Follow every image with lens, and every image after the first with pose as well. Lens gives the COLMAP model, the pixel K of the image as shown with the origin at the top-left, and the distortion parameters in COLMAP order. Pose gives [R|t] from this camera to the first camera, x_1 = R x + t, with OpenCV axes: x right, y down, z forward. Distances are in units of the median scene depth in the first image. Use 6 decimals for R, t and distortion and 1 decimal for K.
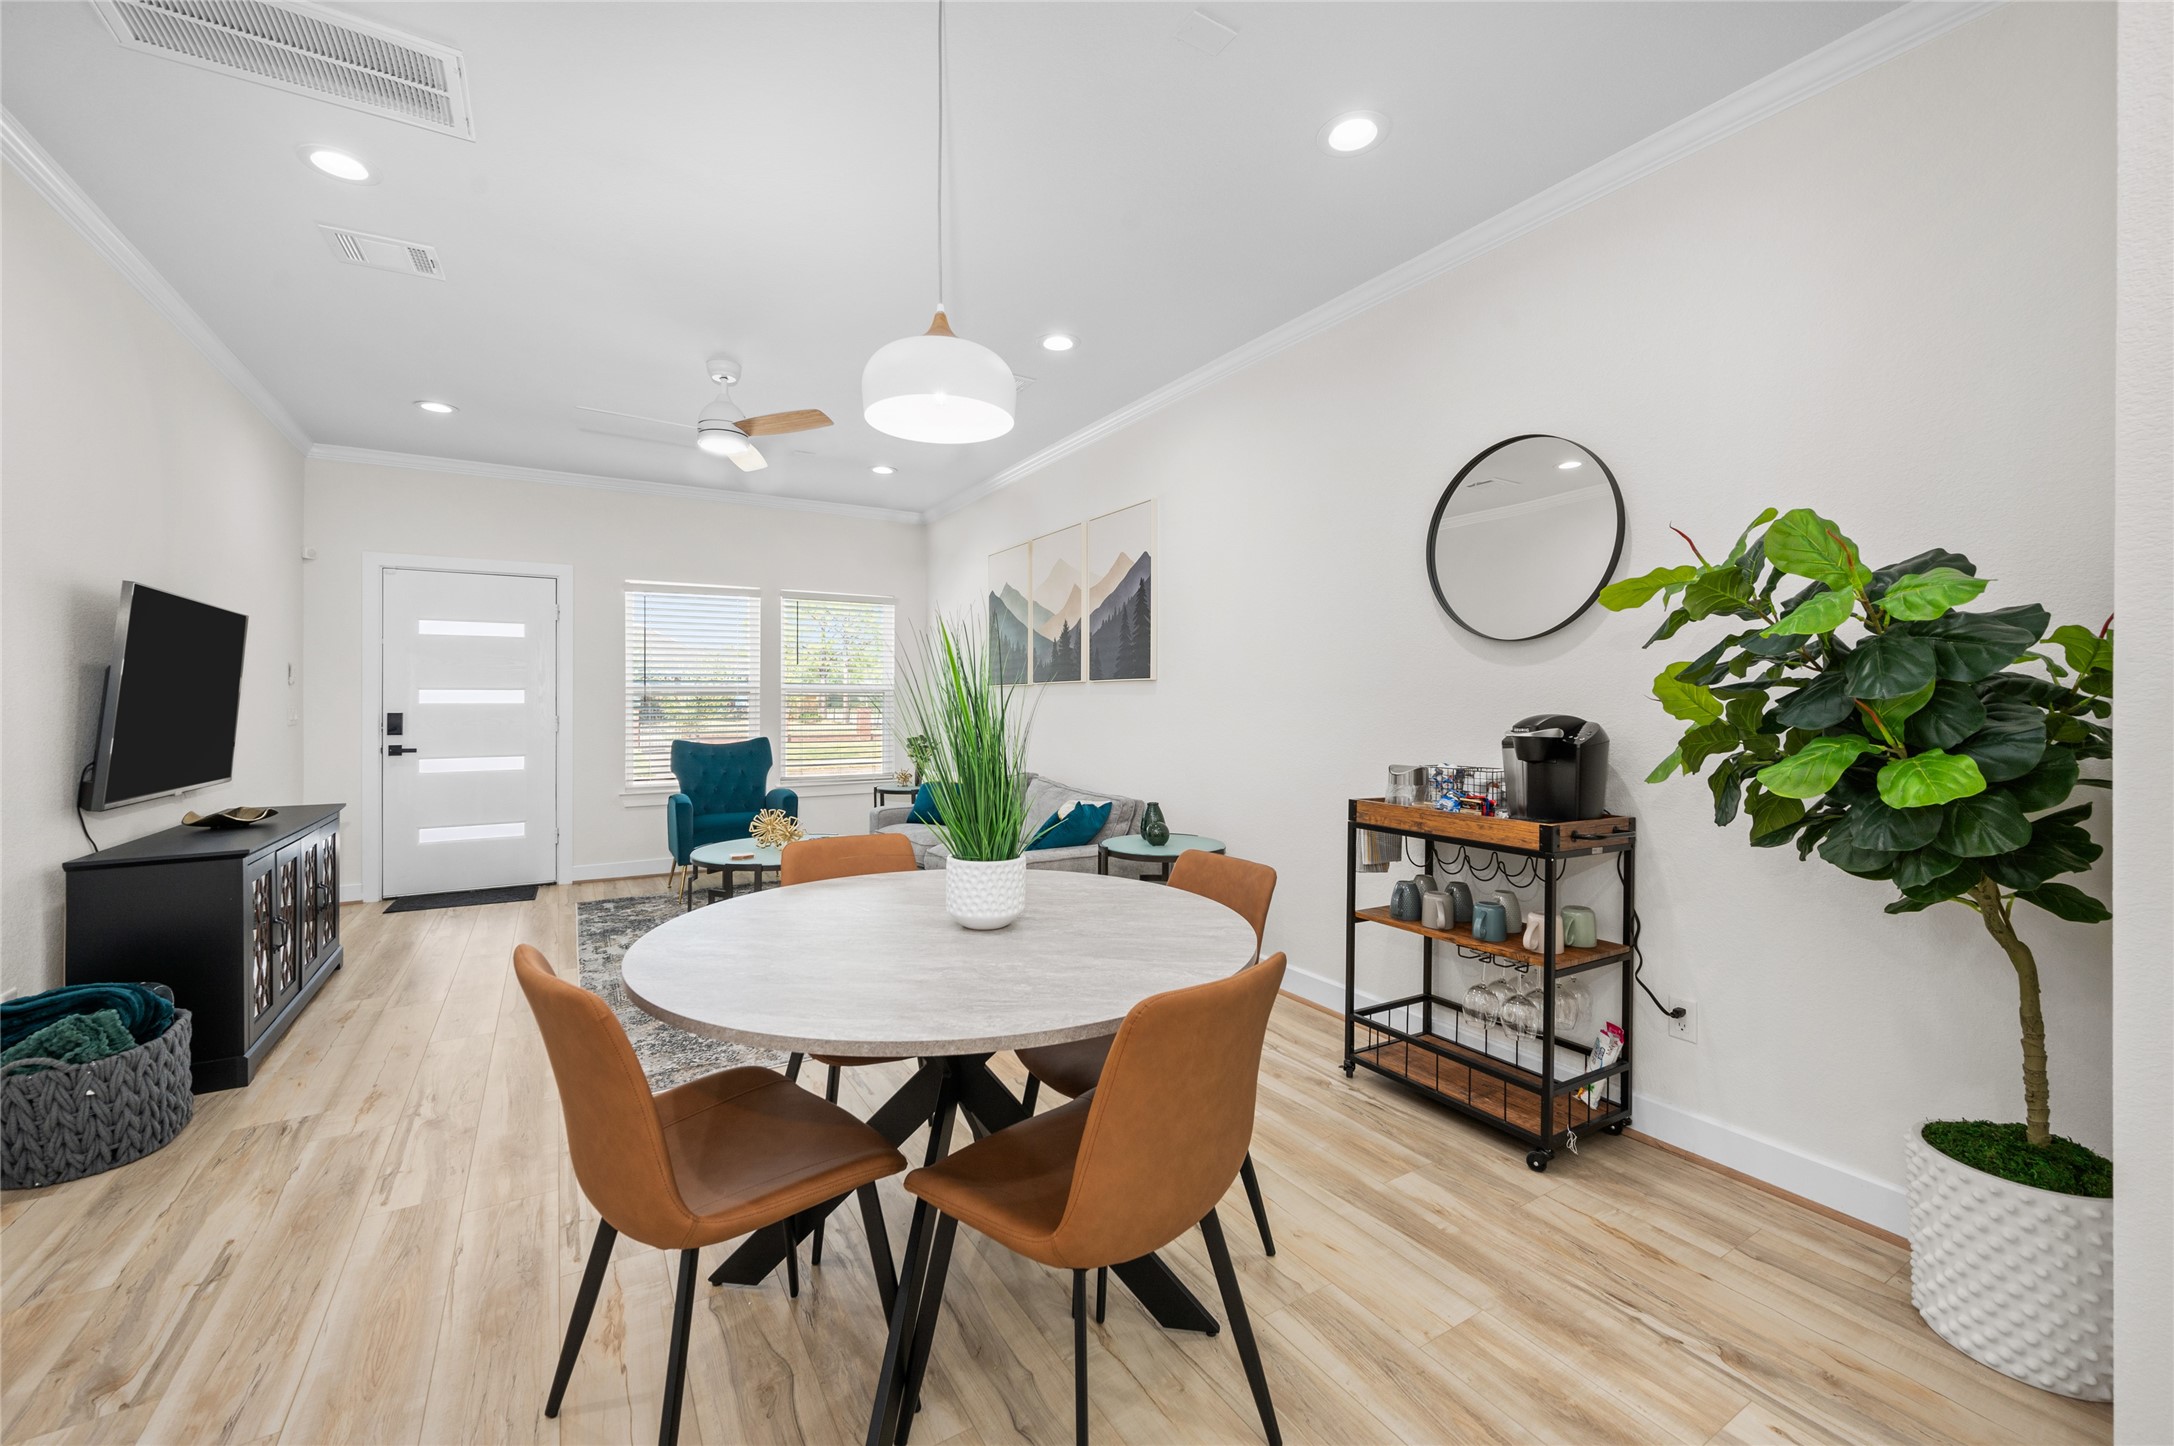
lens RADIAL K [[887.1, 0, 1079.3], [0, 887.1, 707.4], [0, 0, 1]] dist [-0.002938, 0.000969]
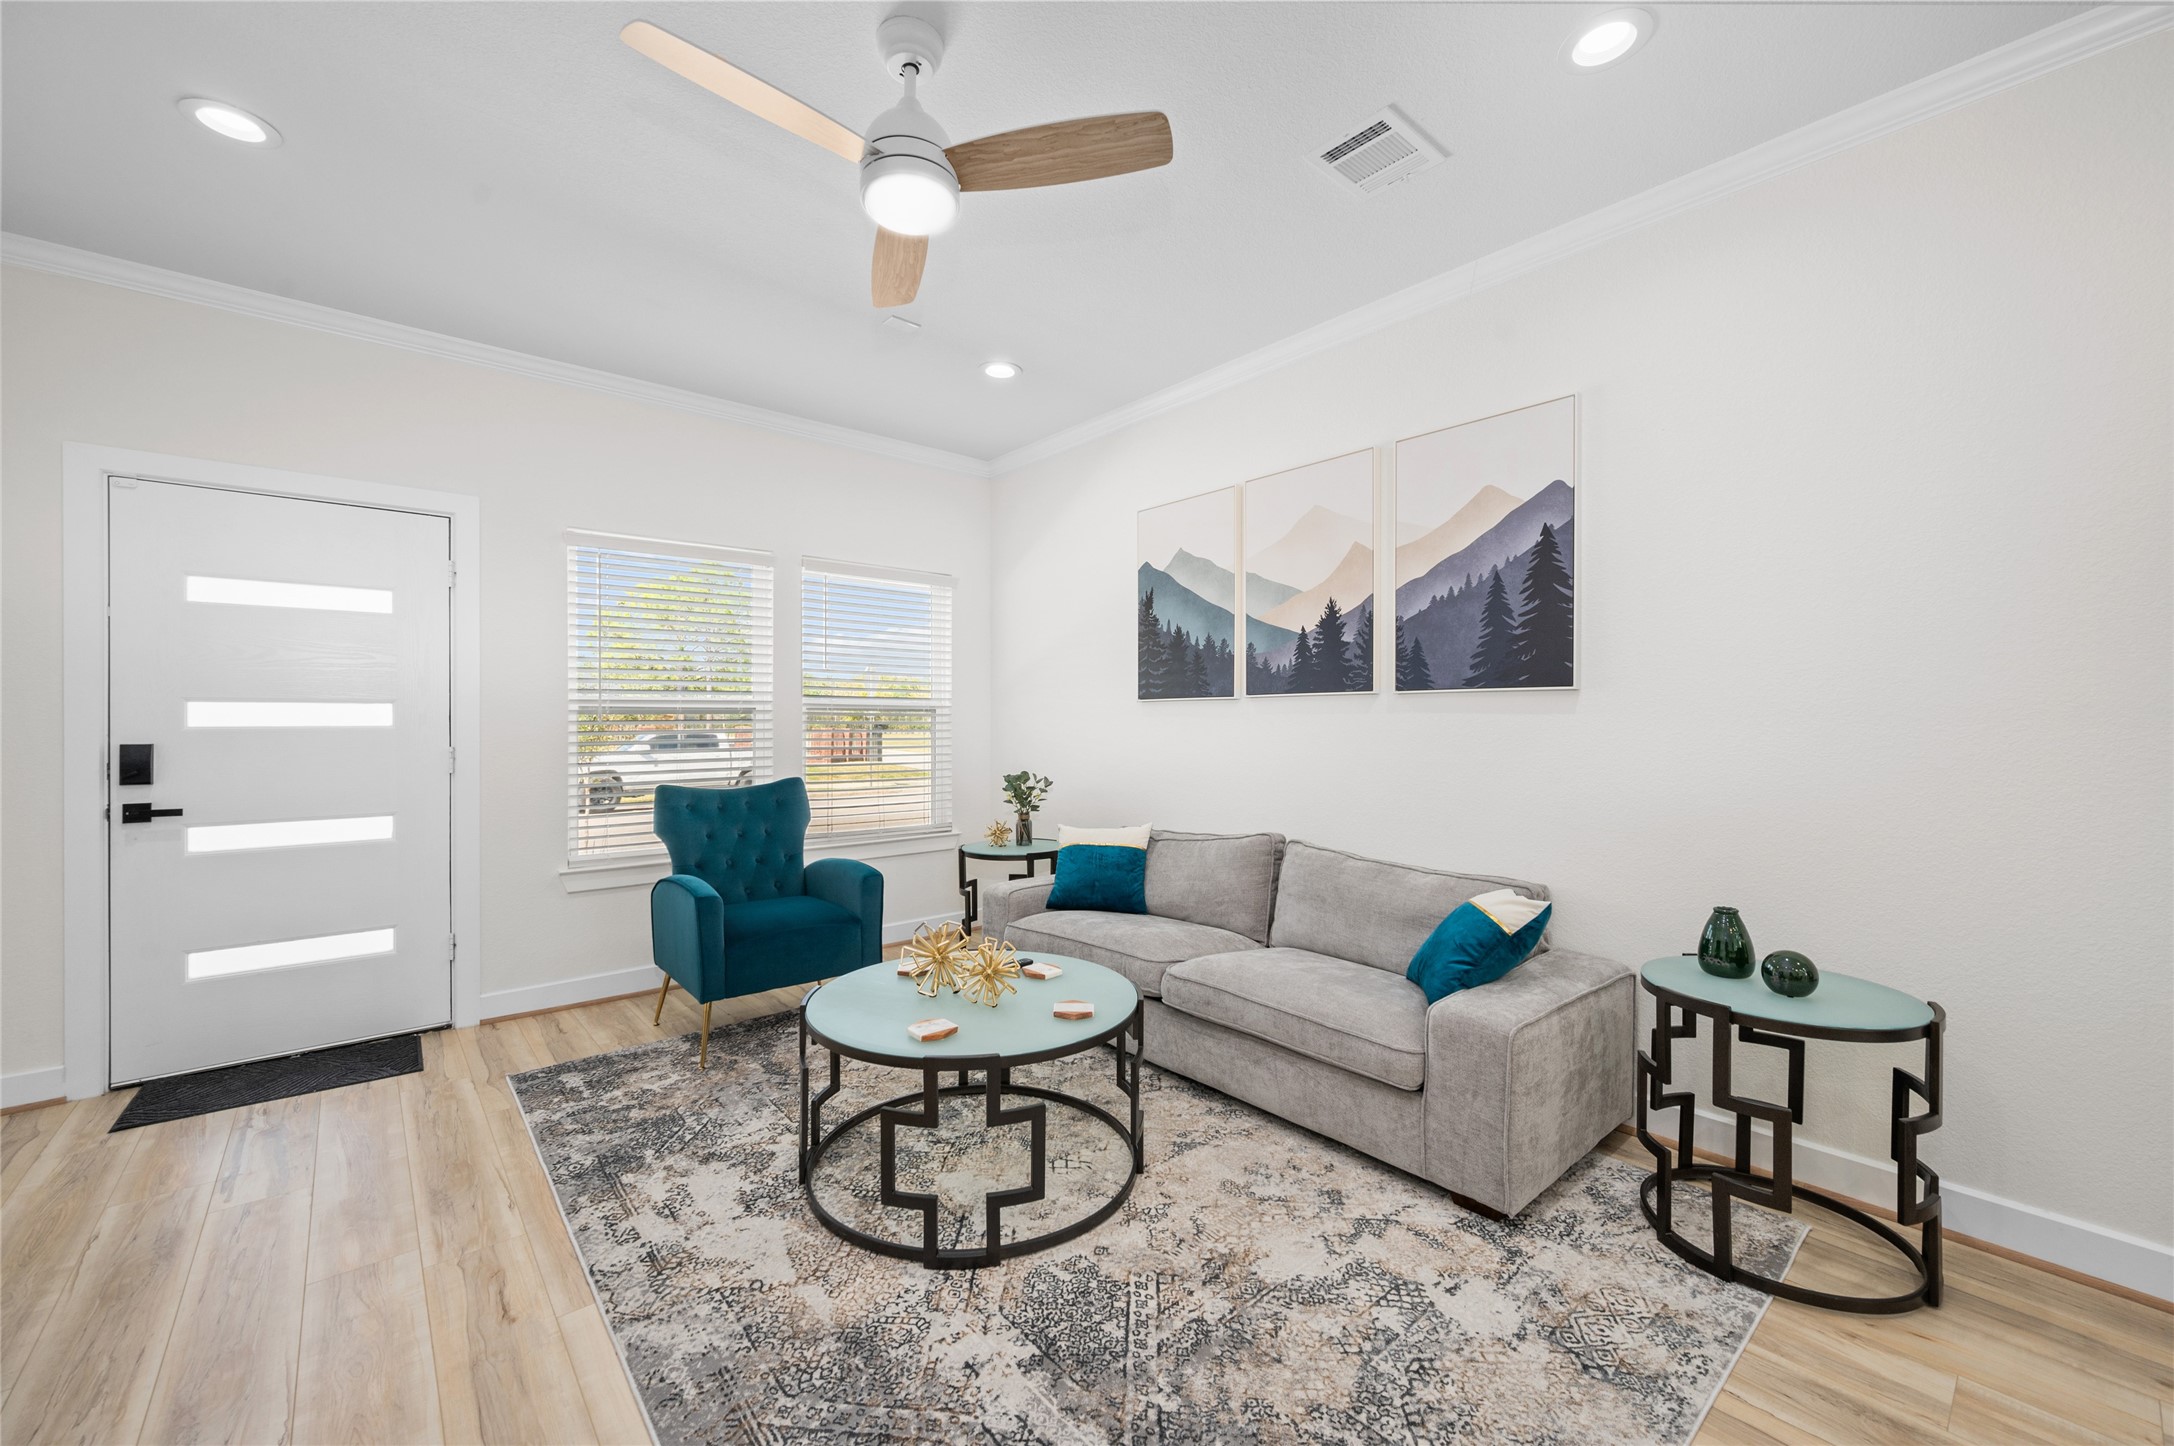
lens RADIAL K [[887.1, 0, 1097.5], [0, 887.1, 728.7], [0, 0, 1]] dist [-0.002938, 0.000969]
pose [[0.986340, -0.001351, 0.164717, -0.282126], [0.000767, 0.999993, 0.003611, -0.005006], [-0.164721, -0.003436, 0.986334, 0.369657]]
